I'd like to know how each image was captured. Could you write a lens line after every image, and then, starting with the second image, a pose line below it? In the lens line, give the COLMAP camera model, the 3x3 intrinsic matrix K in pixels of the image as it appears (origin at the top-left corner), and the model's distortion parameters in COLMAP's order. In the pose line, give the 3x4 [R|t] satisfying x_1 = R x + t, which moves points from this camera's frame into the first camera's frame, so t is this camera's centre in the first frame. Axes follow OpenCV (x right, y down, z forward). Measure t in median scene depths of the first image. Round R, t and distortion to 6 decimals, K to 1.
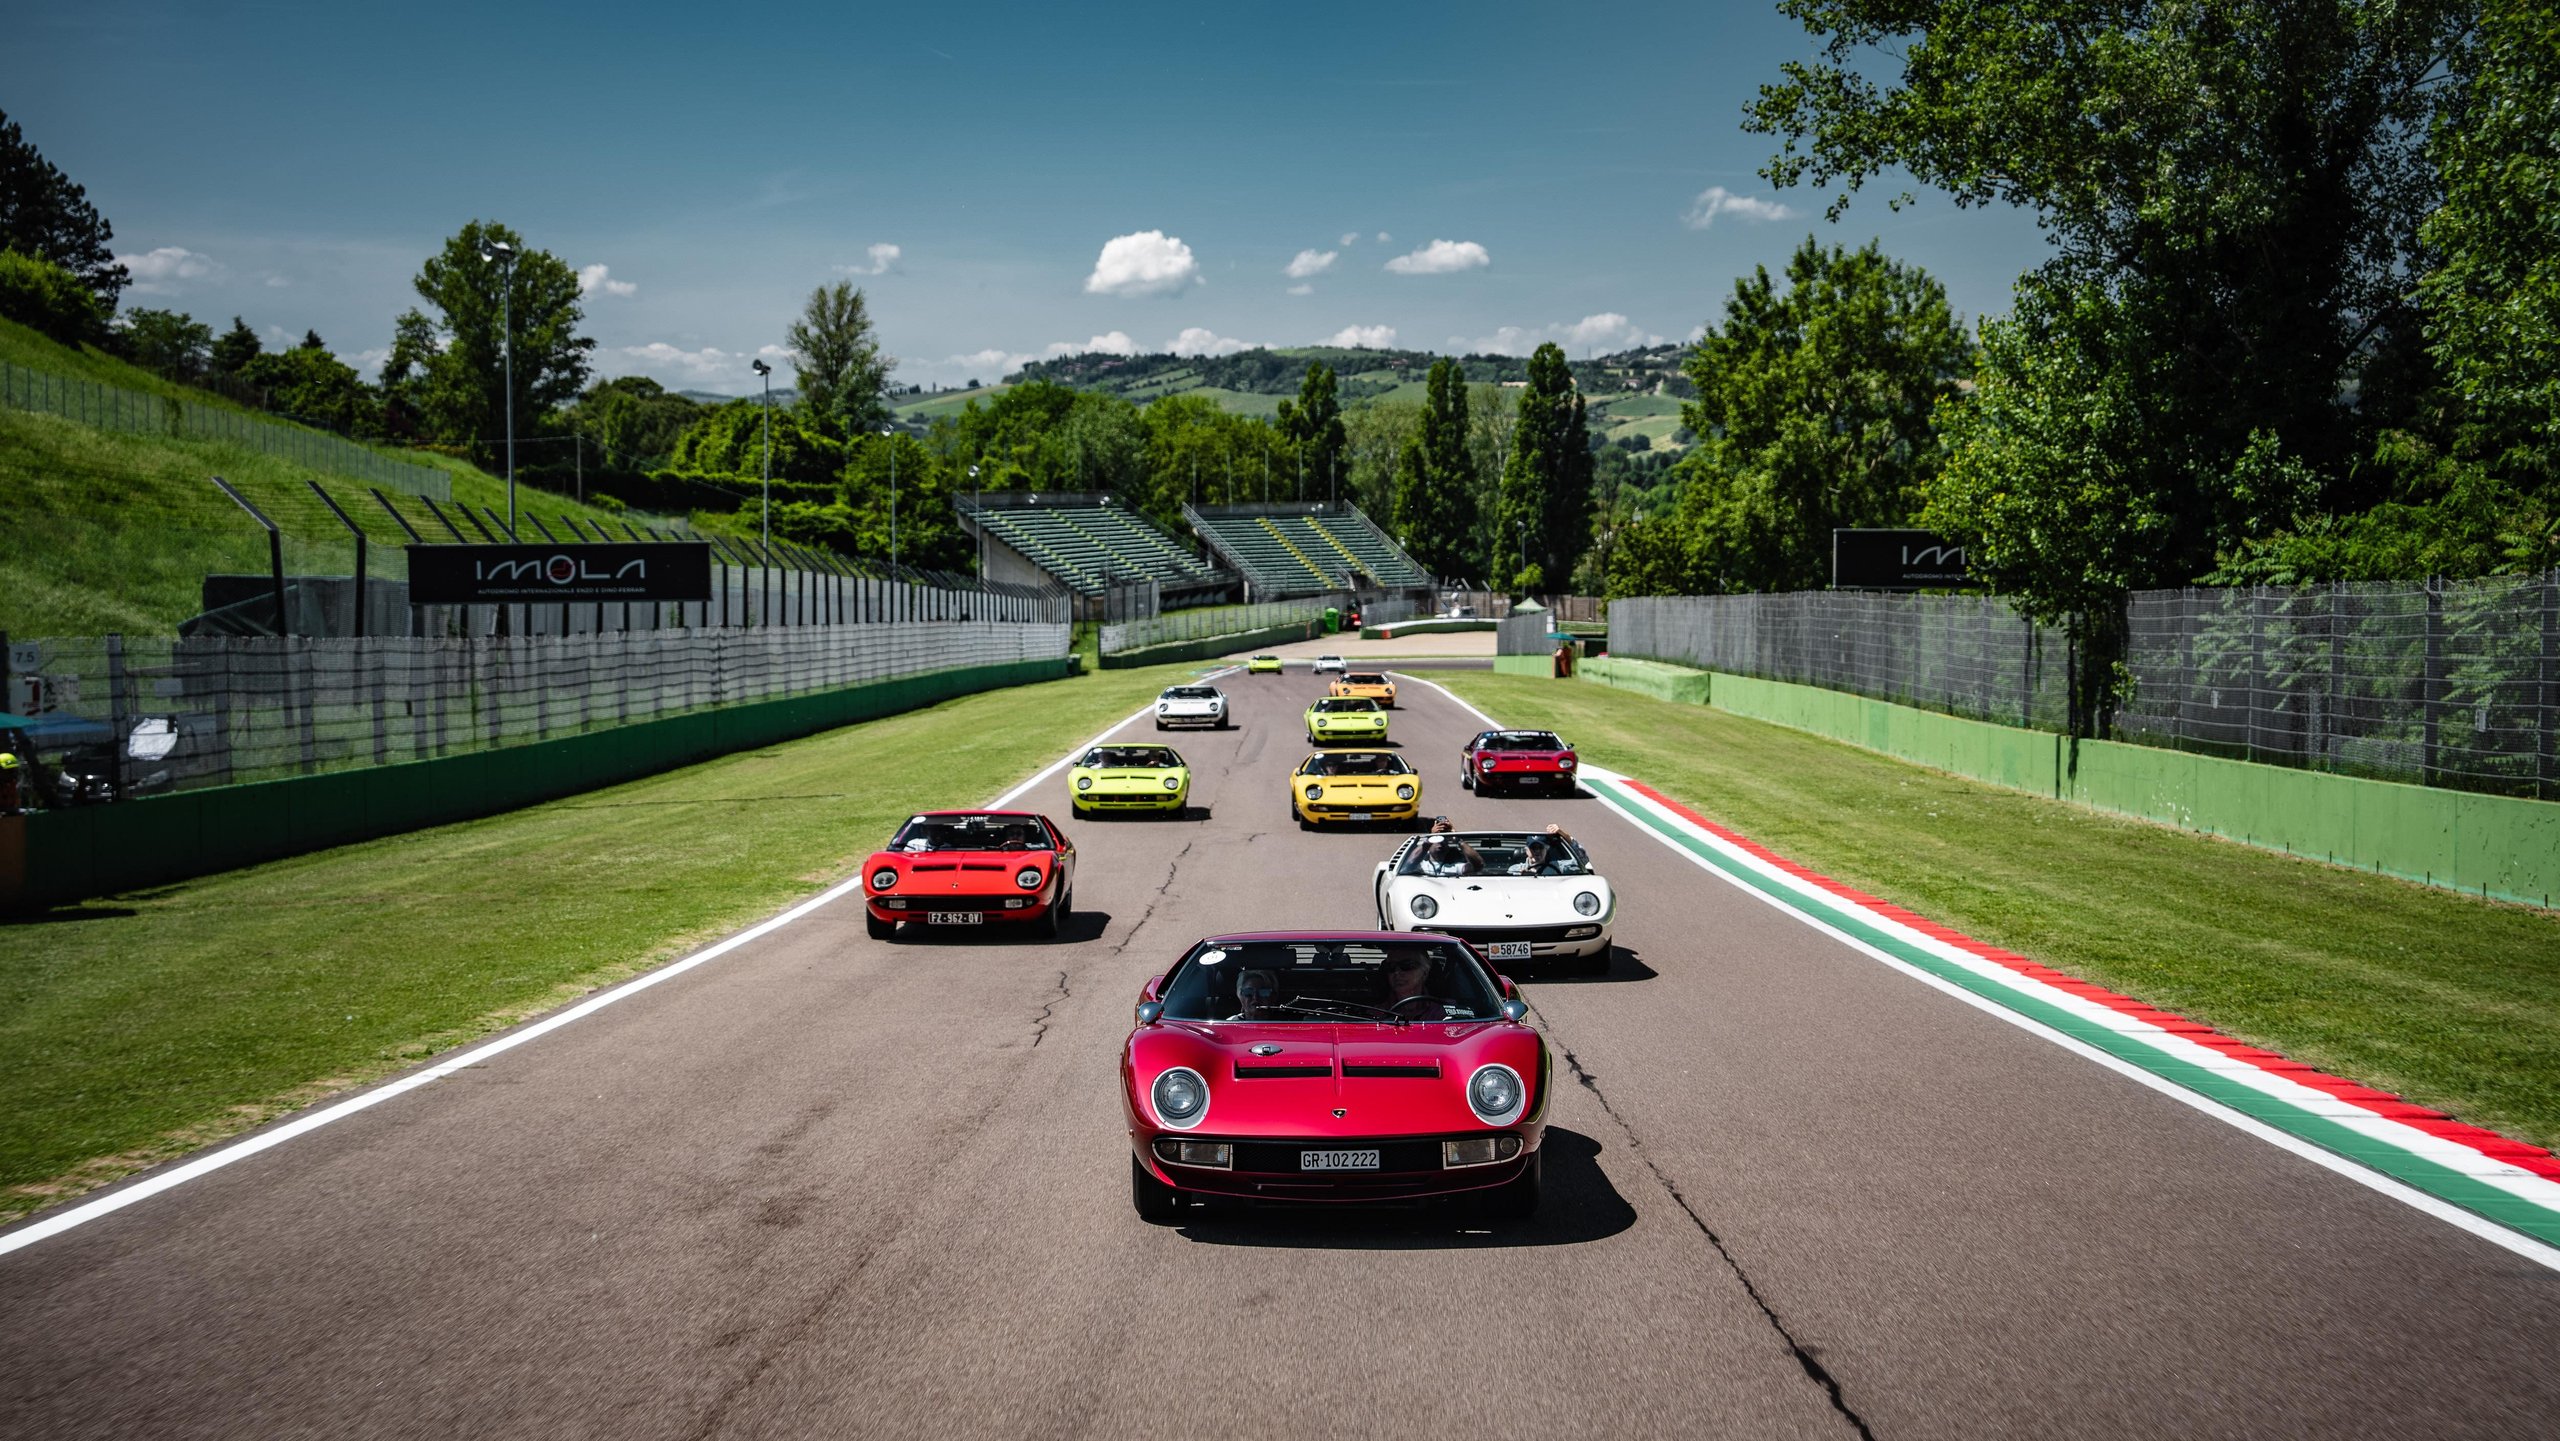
lens RADIAL K [[7590.0, 0, 1280.0], [0, 7590.0, 720.5], [0, 0, 1]] dist [-0.079460, -0.664628]
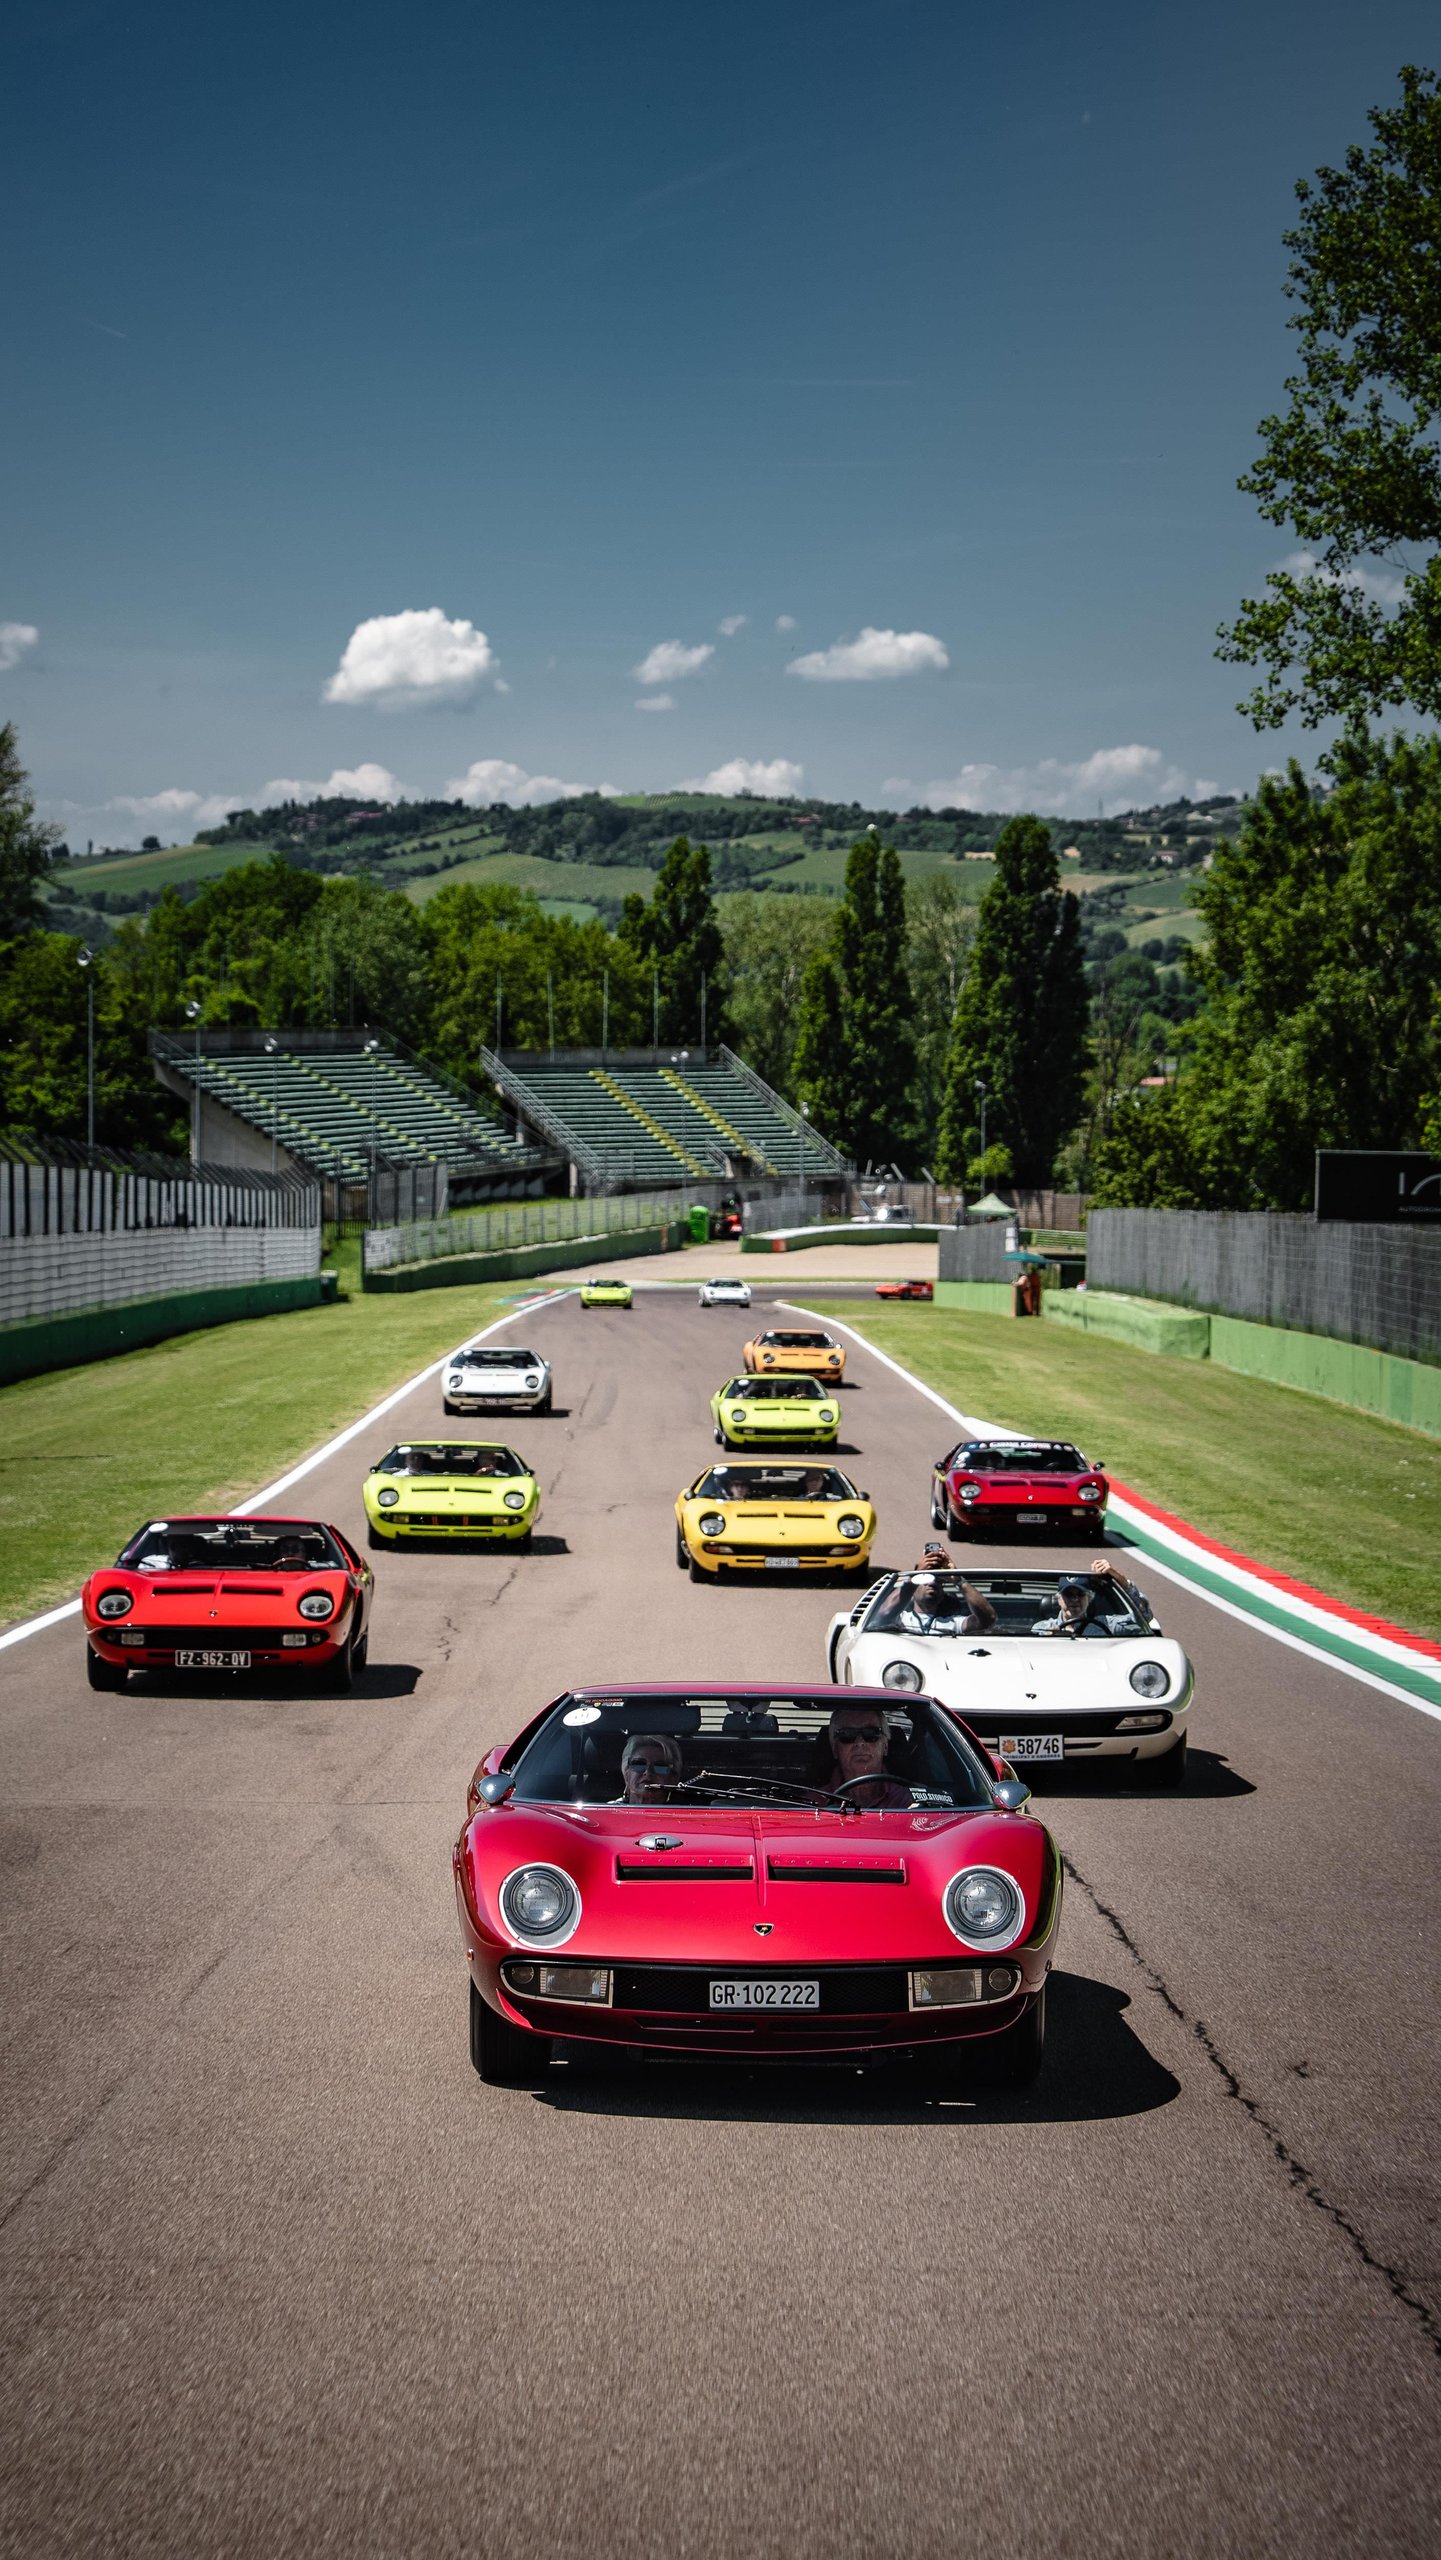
lens RADIAL K [[7590.0, 0, 720.5], [0, 7590.0, 1280.0], [0, 0, 1]] dist [-0.079460, -0.664628]
pose [[0.999858, 0.014683, 0.008273, 0.003228], [-0.014575, 0.999811, -0.012858, 0.000547], [-0.008461, 0.012736, 0.999883, 0.322529]]
